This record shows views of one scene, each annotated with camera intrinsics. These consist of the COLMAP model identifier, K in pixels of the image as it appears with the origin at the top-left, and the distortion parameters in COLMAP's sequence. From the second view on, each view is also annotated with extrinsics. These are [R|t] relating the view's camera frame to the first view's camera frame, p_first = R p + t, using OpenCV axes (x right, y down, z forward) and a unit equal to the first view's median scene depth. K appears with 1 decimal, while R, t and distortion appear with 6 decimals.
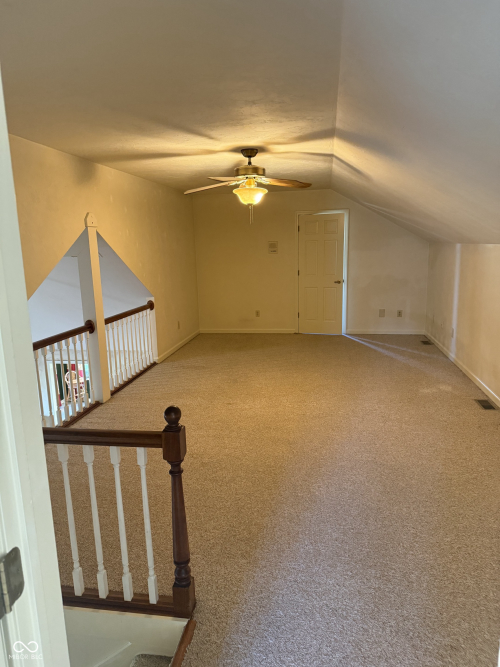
lens RADIAL K [[463.4, 0, 251.0], [0, 463.4, 334.3], [0, 0, 1]] dist [0.071787, -0.095574]
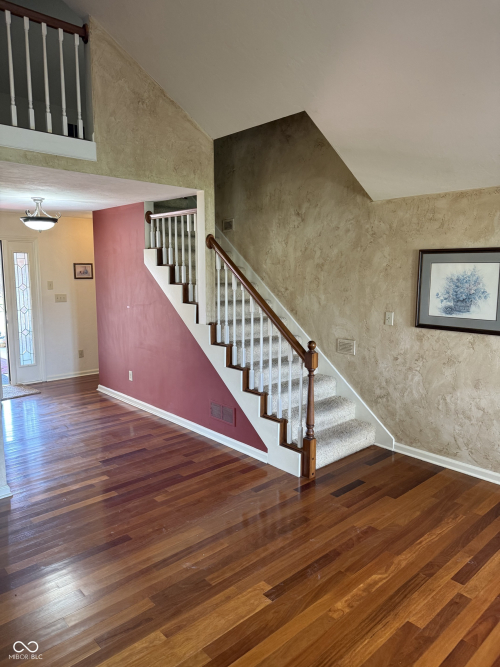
lens RADIAL K [[463.4, 0, 251.9], [0, 463.4, 332.3], [0, 0, 1]] dist [0.071787, -0.095574]
pose [[0.785972, 0.117957, -0.606906, 0.810227], [-0.146436, 0.989217, 0.002622, 0.147336], [0.600671, 0.086812, 0.794769, -0.719616]]
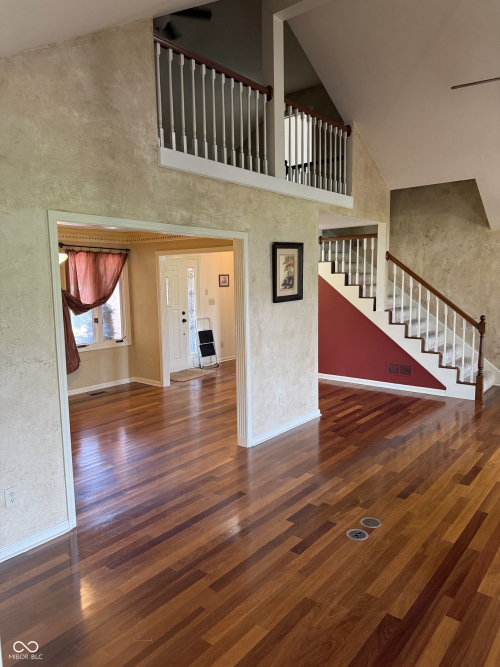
lens RADIAL K [[463.4, 0, 247.7], [0, 463.4, 333.0], [0, 0, 1]] dist [0.071787, -0.095574]
pose [[0.863580, 0.073942, -0.498761, 0.057040], [-0.104135, 0.994018, -0.032939, 0.545655], [0.493341, 0.080383, 0.866114, -2.600344]]
